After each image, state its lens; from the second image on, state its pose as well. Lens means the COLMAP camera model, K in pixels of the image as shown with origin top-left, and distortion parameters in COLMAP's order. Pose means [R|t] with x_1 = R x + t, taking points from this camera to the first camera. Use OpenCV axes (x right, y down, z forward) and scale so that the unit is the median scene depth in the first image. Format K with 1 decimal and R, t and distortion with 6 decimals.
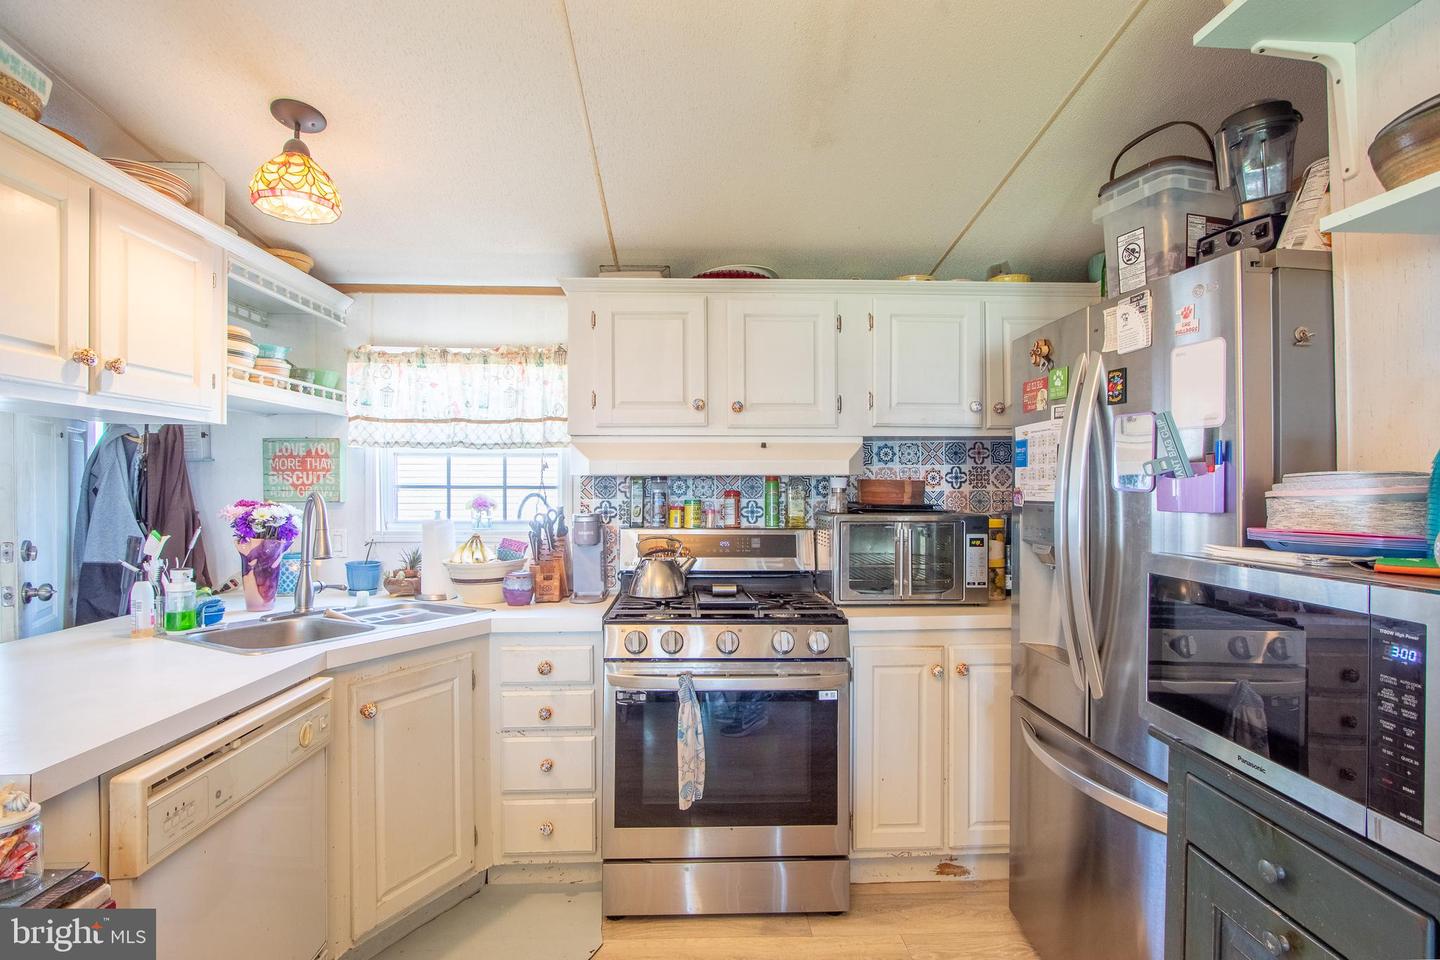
lens RADIAL K [[694.0, 0, 716.2], [0, 694.0, 485.8], [0, 0, 1]] dist [-0.012518, 0.000461]
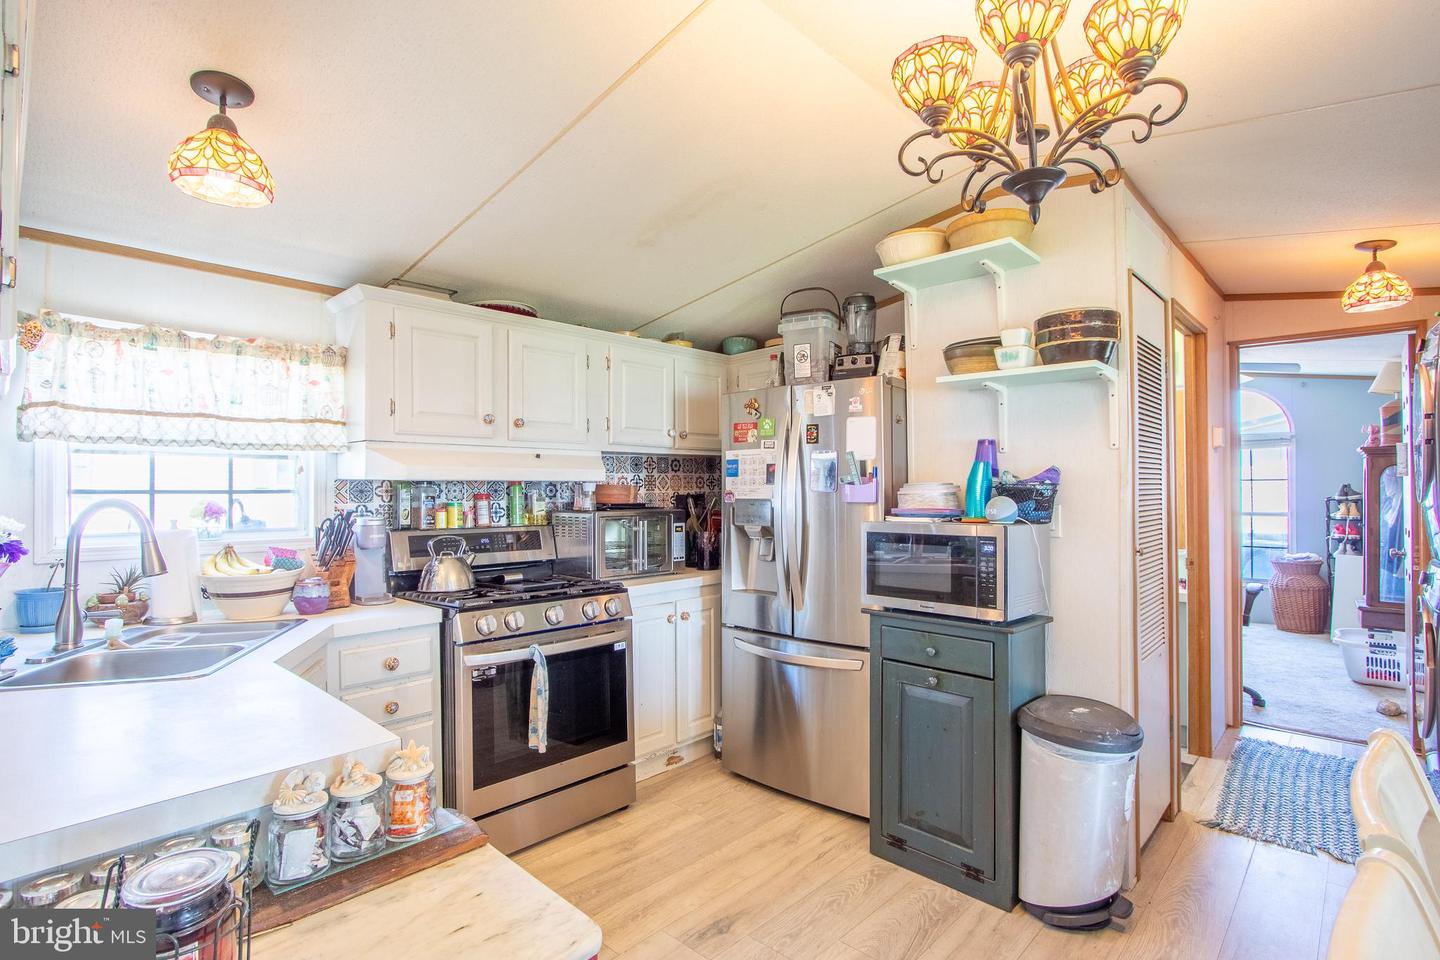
lens RADIAL K [[689.1, 0, 722.6], [0, 689.1, 483.8], [0, 0, 1]] dist [-0.010193, 0.000683]
pose [[0.720101, 0.003122, 0.693862, -0.549781], [0.002546, 0.999971, -0.007142, -0.000556], [-0.693865, 0.006909, 0.720072, -0.086769]]
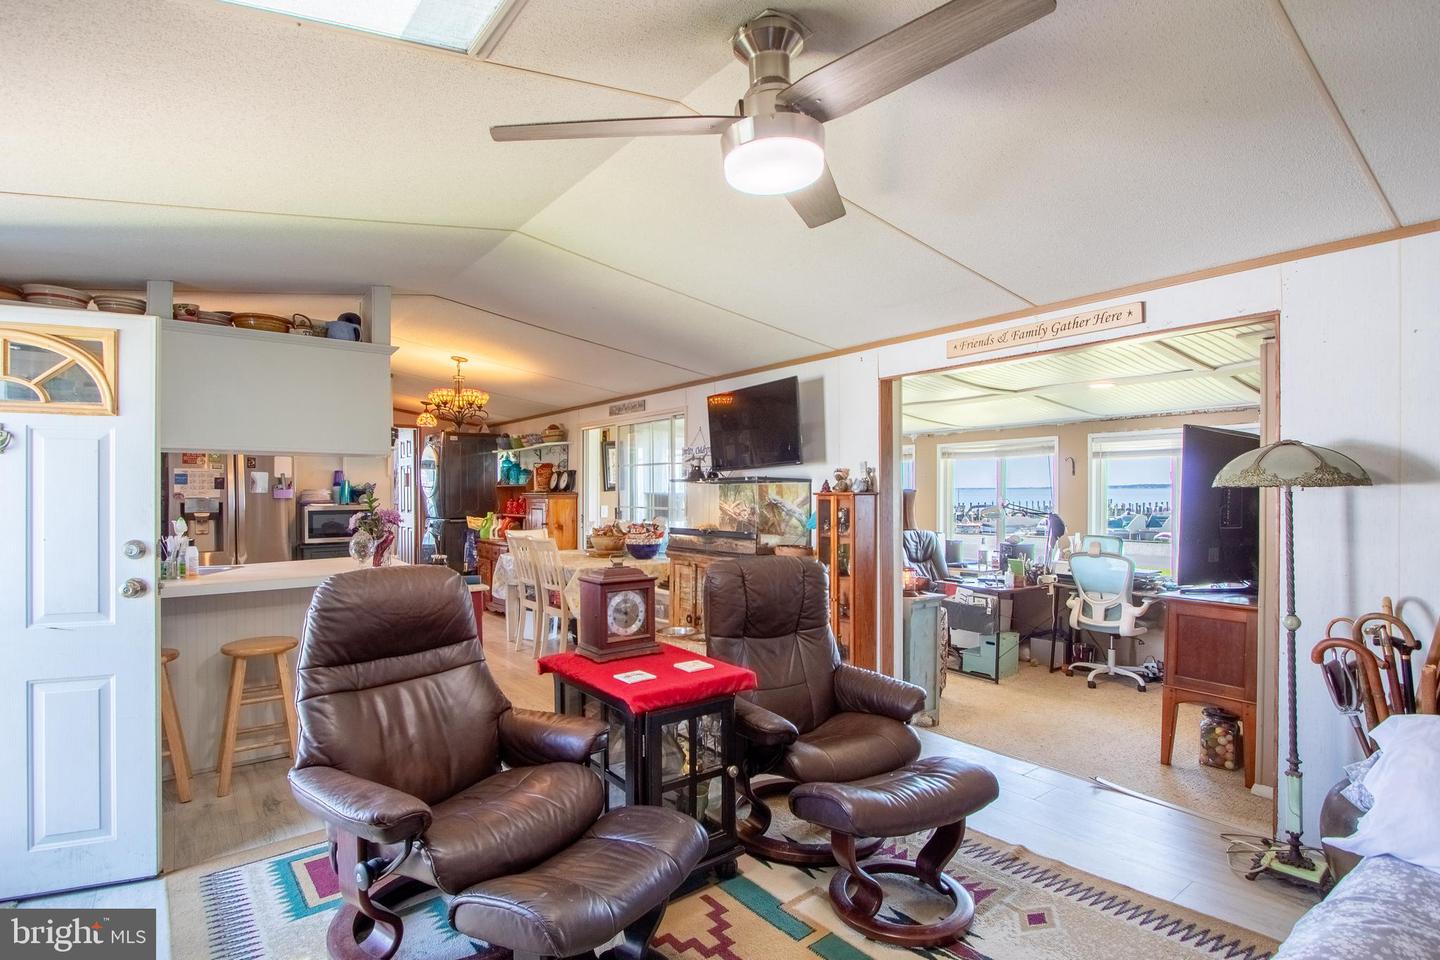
lens RADIAL K [[709.2, 0, 724.7], [0, 709.2, 497.2], [0, 0, 1]] dist [0.000289, 0.000150]
pose [[-0.577708, -0.004485, 0.816231, -2.406127], [0.002338, 0.999972, 0.007149, 0.005655], [-0.816240, 0.006038, -0.577681, 0.735206]]
